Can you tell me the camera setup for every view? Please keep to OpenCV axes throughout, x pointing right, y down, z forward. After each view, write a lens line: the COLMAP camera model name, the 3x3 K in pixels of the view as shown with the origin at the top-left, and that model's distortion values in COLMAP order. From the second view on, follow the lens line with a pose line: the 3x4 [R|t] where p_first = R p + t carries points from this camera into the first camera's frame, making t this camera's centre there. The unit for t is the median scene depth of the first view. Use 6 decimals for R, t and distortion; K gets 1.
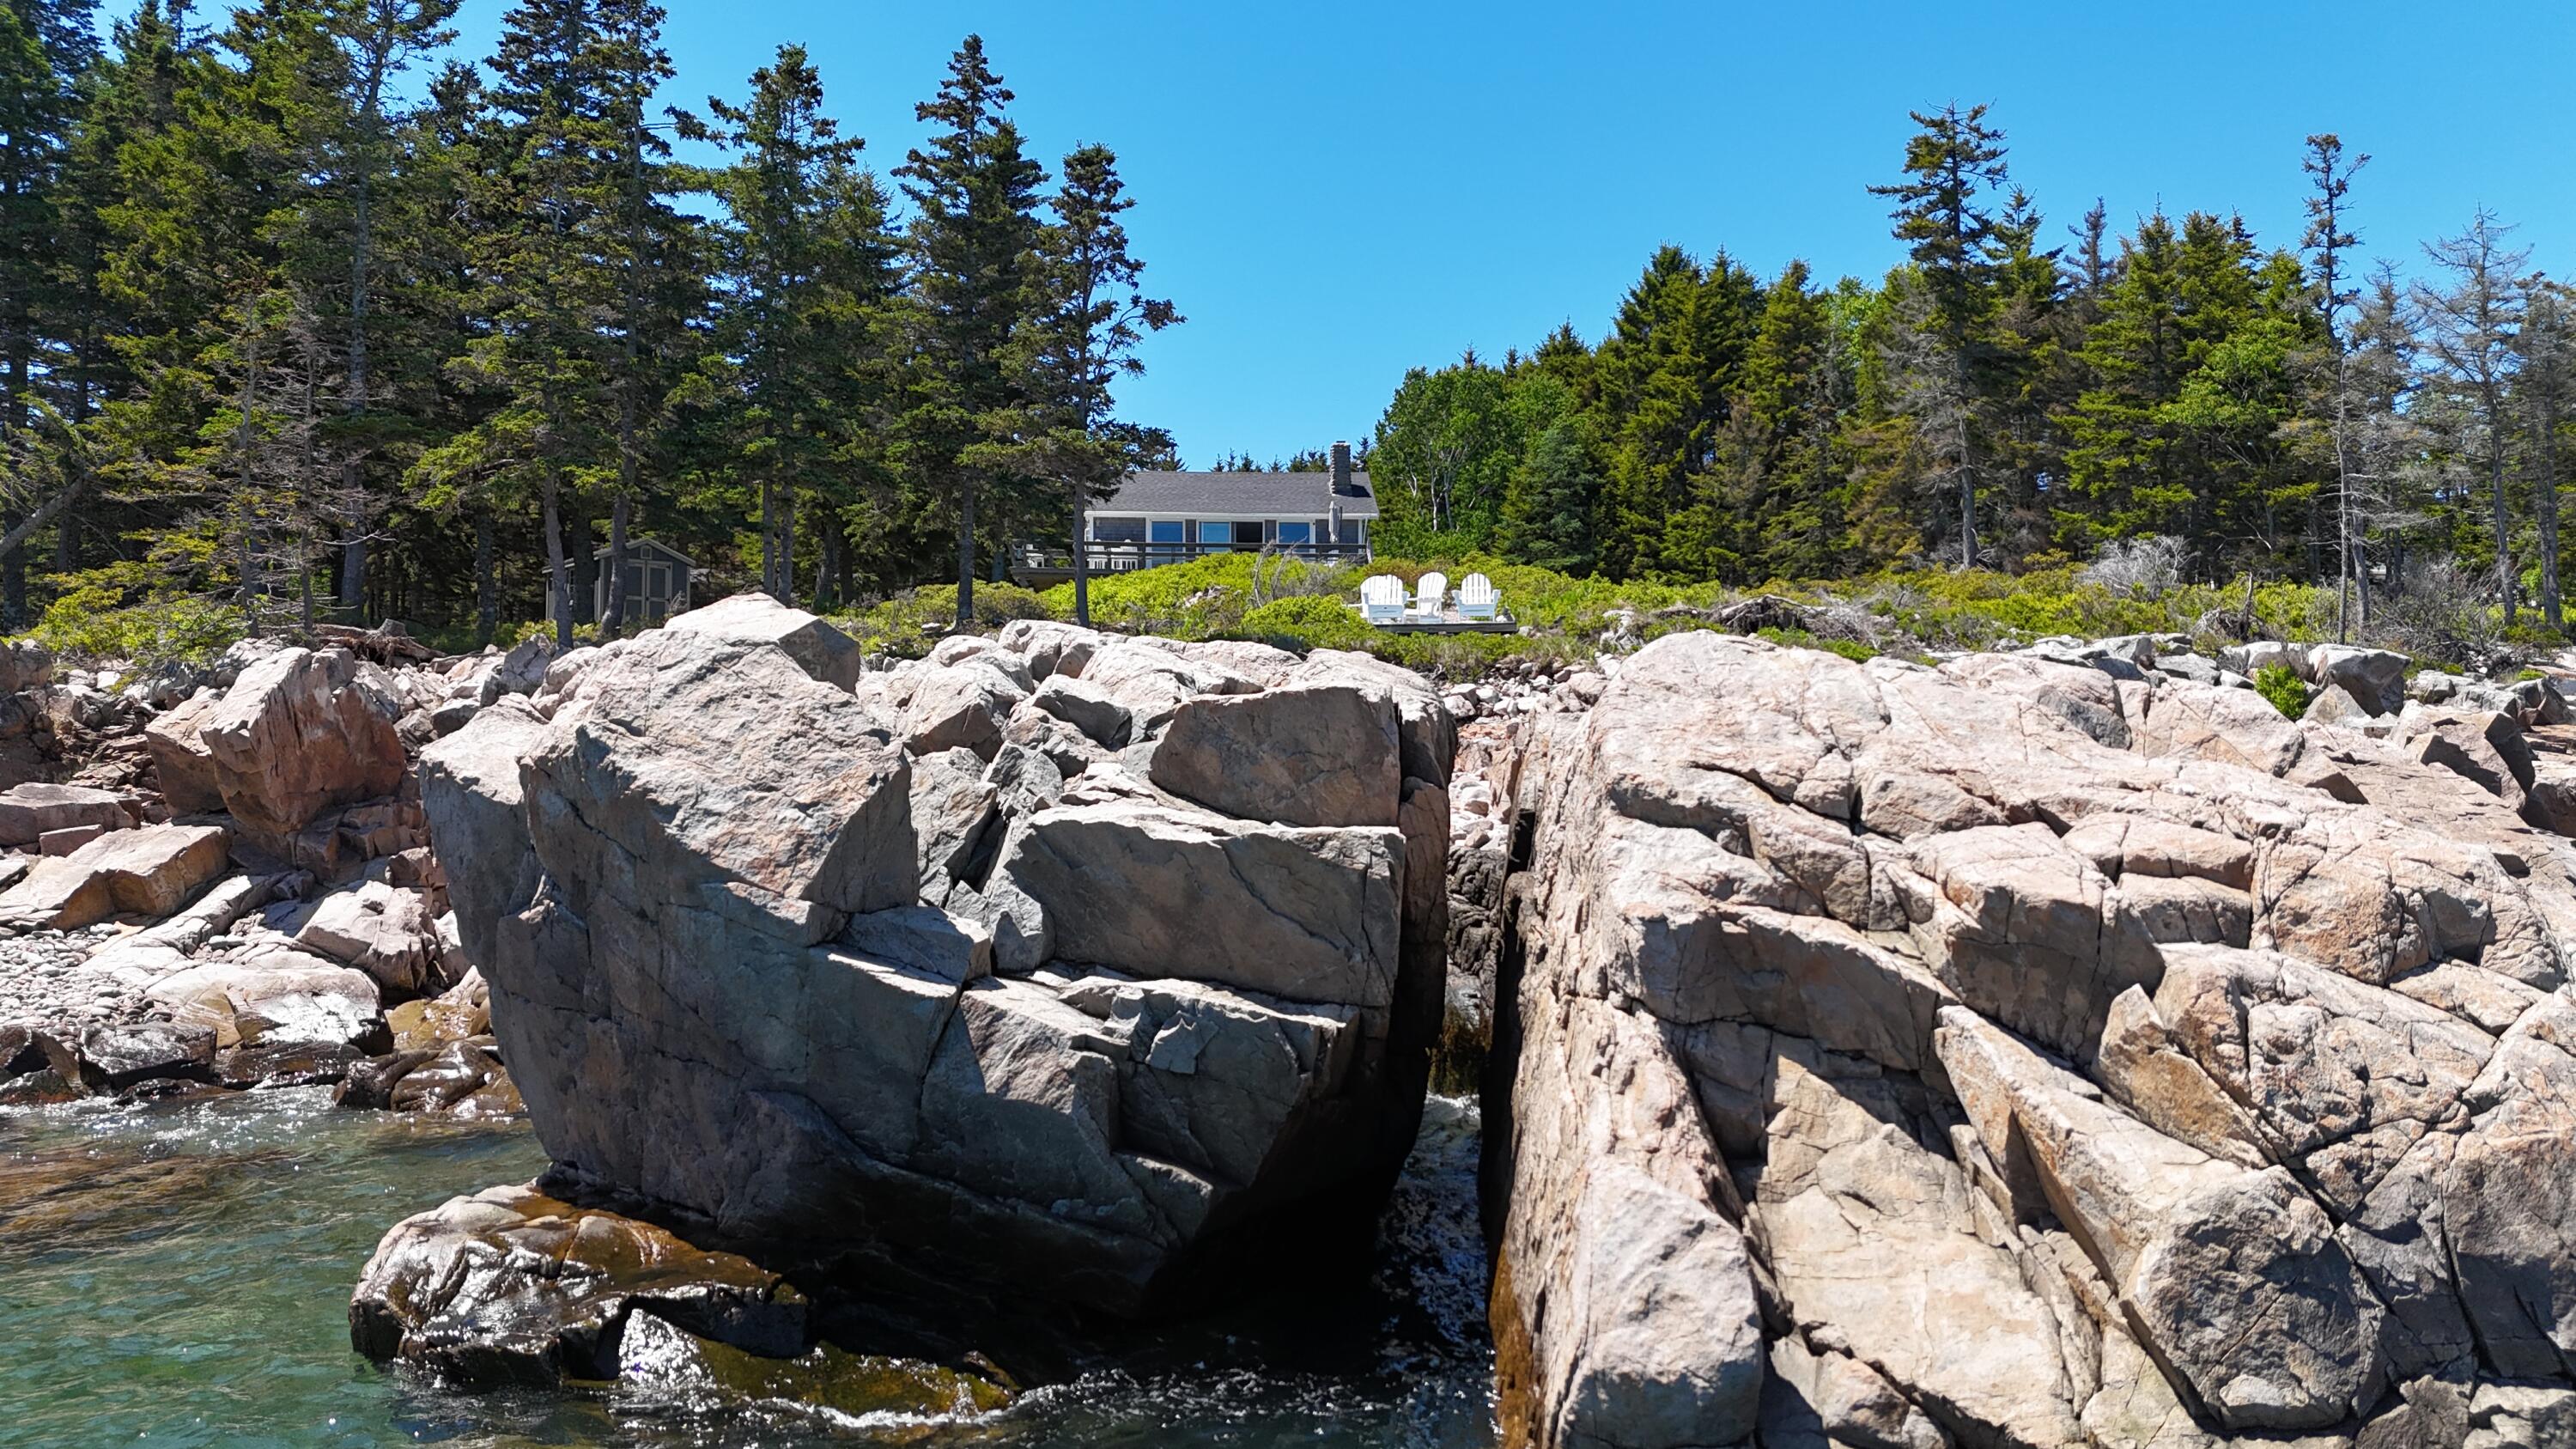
lens RADIAL K [[1889.7, 0, 1295.4], [0, 1889.7, 720.4], [0, 0, 1]] dist [0.070058, -0.064826]
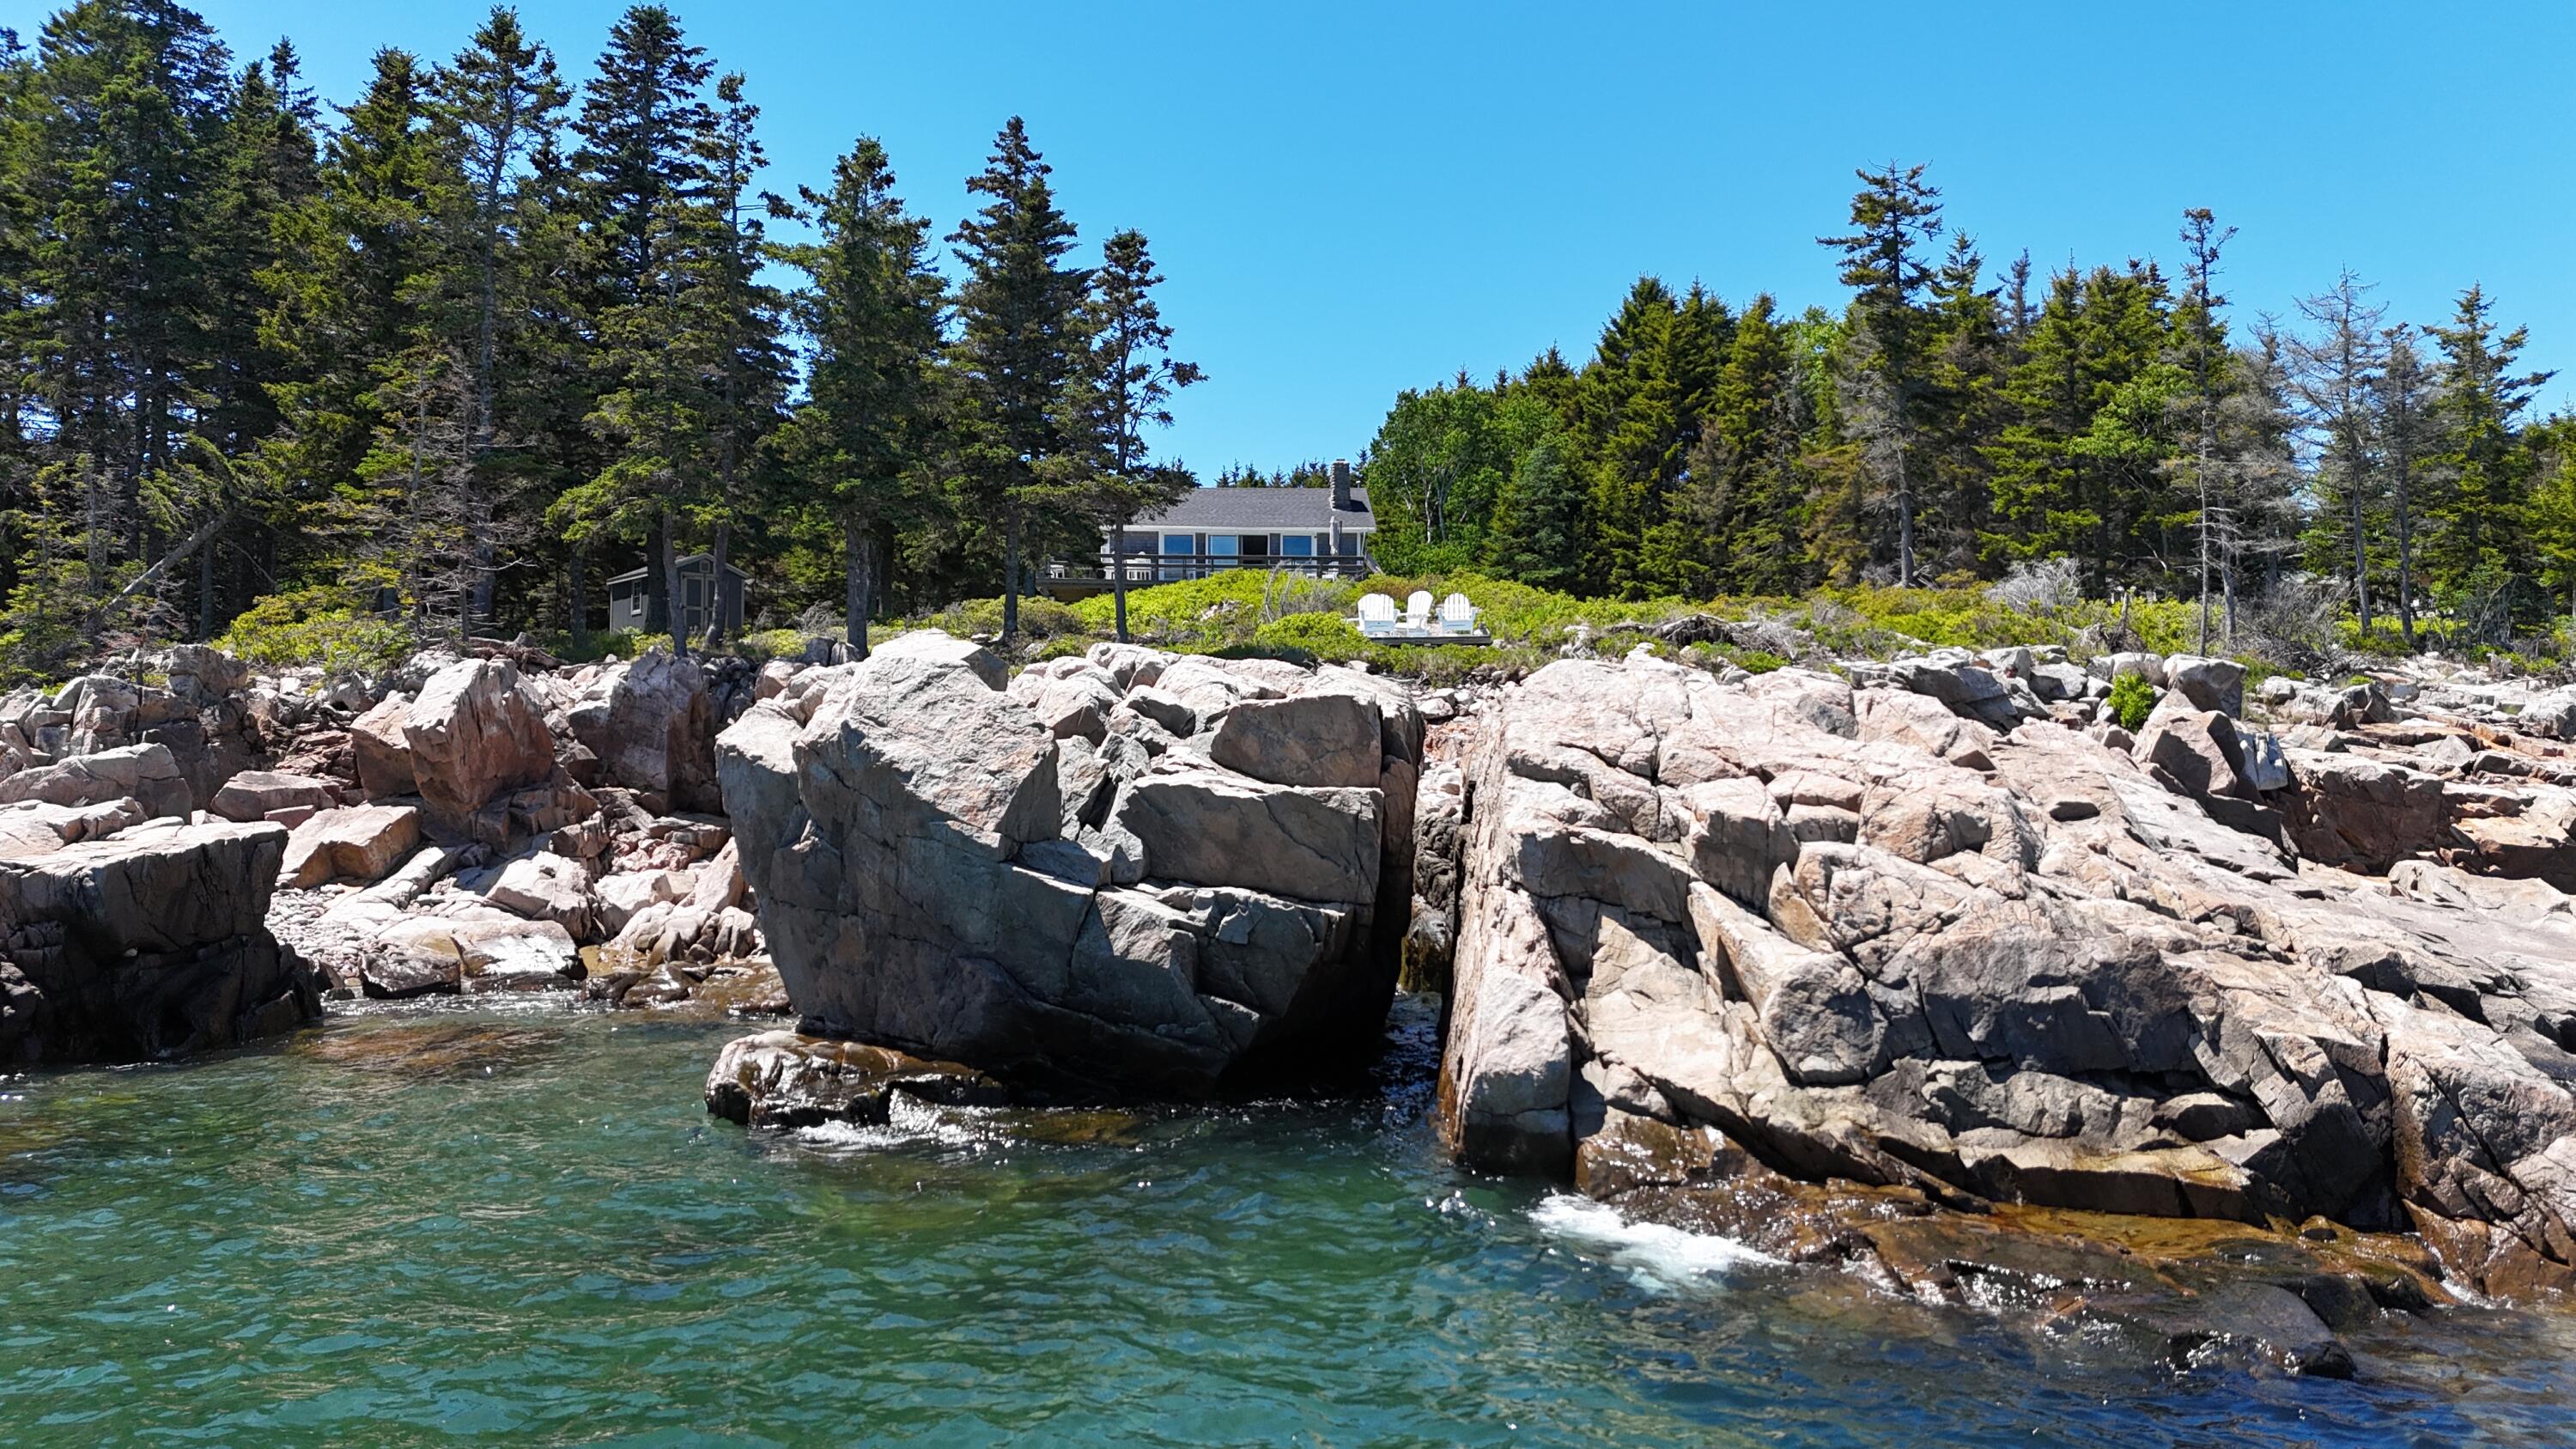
lens RADIAL K [[1889.7, 0, 1277.7], [0, 1889.7, 723.9], [0, 0, 1]] dist [0.070058, -0.064826]
pose [[0.999961, 0.000182, -0.008782, -0.004786], [-0.000171, 0.999999, 0.001272, 0.001222], [0.008782, -0.001270, 0.999961, -0.180345]]
